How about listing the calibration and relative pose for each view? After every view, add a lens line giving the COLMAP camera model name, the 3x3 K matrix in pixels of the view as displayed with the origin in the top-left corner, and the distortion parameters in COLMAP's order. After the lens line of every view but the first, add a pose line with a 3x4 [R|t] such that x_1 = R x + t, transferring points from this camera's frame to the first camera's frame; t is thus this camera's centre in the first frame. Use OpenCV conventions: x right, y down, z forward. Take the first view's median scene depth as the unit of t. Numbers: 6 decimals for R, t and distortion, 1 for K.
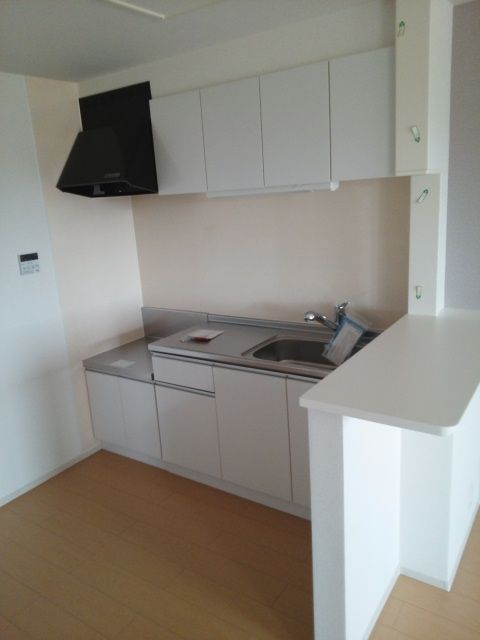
lens RADIAL K [[507.8, 0, 240.0], [0, 507.8, 320.0], [0, 0, 1]] dist [0.002203, -0.005851]
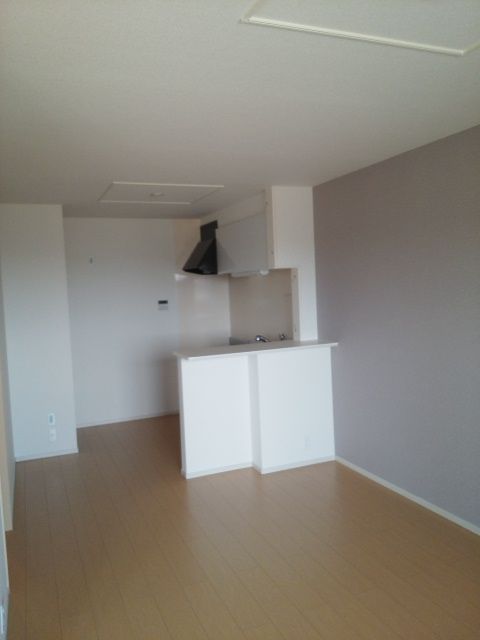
lens RADIAL K [[507.8, 0, 240.0], [0, 507.8, 320.0], [0, 0, 1]] dist [0.002203, -0.005851]
pose [[0.834555, 0.067889, -0.546726, 1.007681], [-0.142905, 0.985087, -0.095817, 0.105137], [0.532068, 0.158094, 0.831811, -0.569352]]
